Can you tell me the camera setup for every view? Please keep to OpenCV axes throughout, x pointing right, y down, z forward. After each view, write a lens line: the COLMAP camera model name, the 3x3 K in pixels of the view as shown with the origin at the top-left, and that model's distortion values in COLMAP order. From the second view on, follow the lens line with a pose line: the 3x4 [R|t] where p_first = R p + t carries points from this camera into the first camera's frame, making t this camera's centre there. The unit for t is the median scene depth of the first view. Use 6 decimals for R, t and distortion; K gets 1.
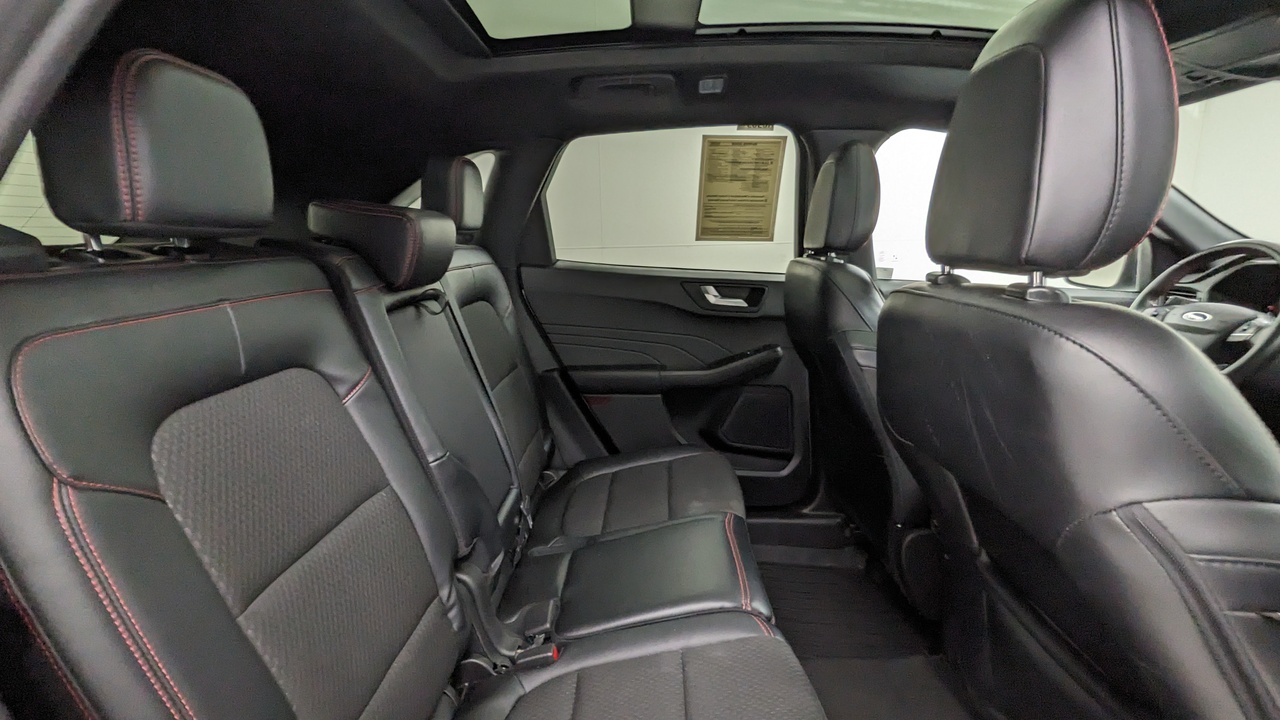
lens RADIAL K [[600.6, 0, 640.0], [0, 600.6, 360.0], [0, 0, 1]] dist [-0.003585, 0.000051]
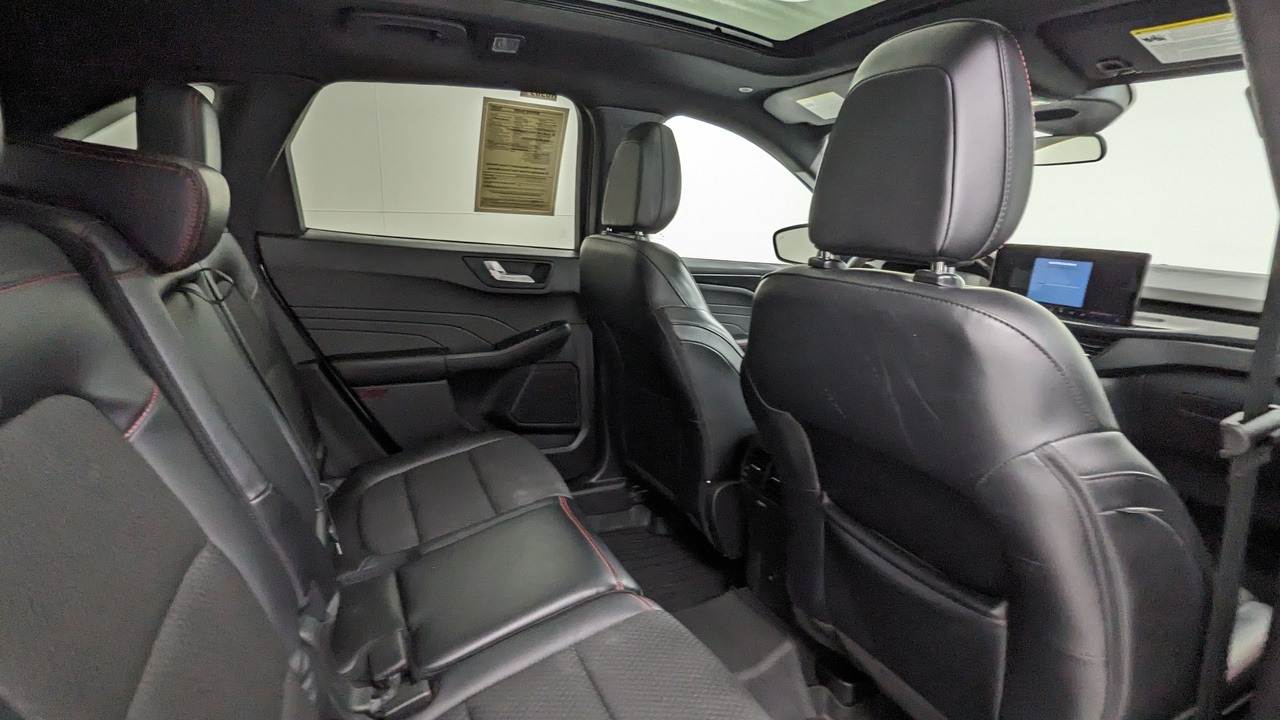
lens RADIAL K [[603.4, 0, 640.0], [0, 603.4, 360.0], [0, 0, 1]] dist [0.001849, -0.000184]
pose [[0.891788, -0.067739, 0.447355, -0.123455], [0.046817, 0.997237, 0.057675, -0.013807], [-0.450026, -0.030490, 0.892495, 0.052115]]
